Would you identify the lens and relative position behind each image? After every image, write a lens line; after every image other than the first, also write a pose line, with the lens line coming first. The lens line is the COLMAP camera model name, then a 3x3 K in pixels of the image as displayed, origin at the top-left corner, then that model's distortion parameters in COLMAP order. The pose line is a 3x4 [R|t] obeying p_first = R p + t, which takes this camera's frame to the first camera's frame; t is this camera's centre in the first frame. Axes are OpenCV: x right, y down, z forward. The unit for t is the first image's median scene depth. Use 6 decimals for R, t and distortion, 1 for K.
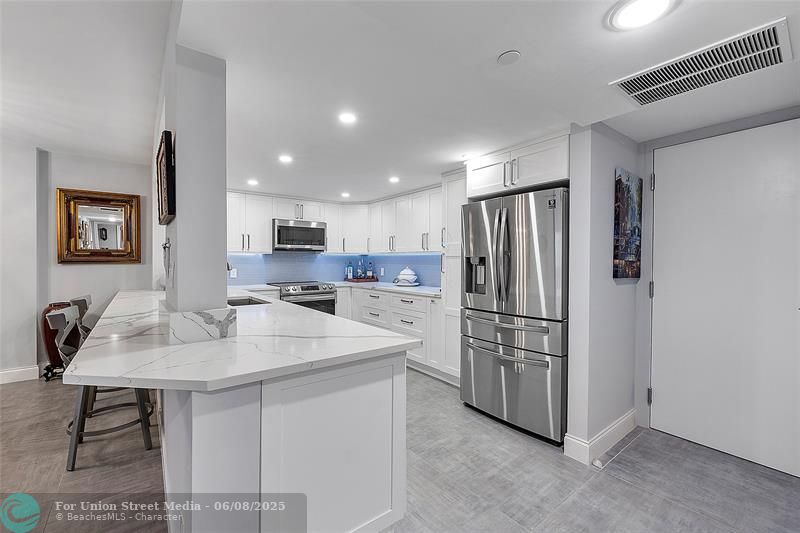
lens RADIAL K [[338.7, 0, 399.9], [0, 338.7, 263.7], [0, 0, 1]] dist [-0.005394, -0.001158]
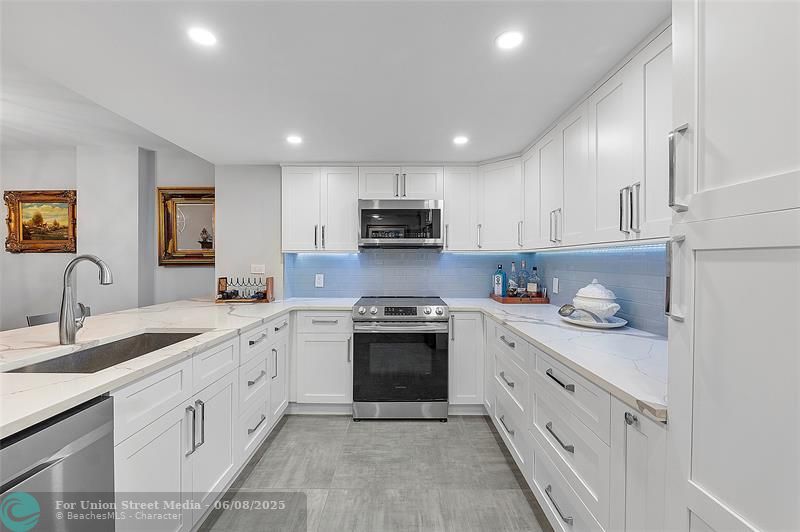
lens RADIAL K [[338.7, 0, 399.9], [0, 338.7, 263.2], [0, 0, 1]] dist [-0.005394, -0.001158]
pose [[0.790560, 0.002878, -0.612378, 0.105257], [-0.006341, 0.999974, -0.003487, -0.009331], [0.612352, 0.006640, 0.790557, 0.617960]]
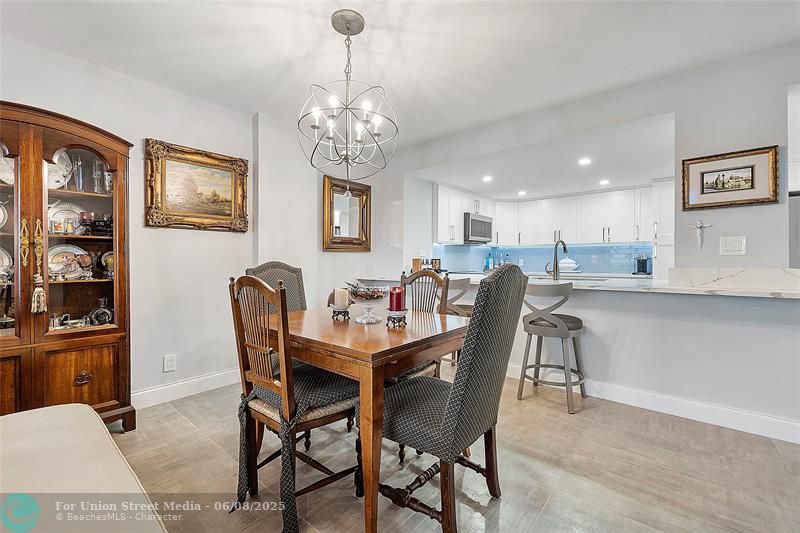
lens RADIAL K [[338.7, 0, 399.9], [0, 338.7, 263.7], [0, 0, 1]] dist [-0.005394, -0.001158]
pose [[0.979312, -0.004627, 0.202301, -0.934254], [0.005342, 0.999981, -0.002986, 0.040892], [-0.202284, 0.004005, 0.979319, -0.030679]]
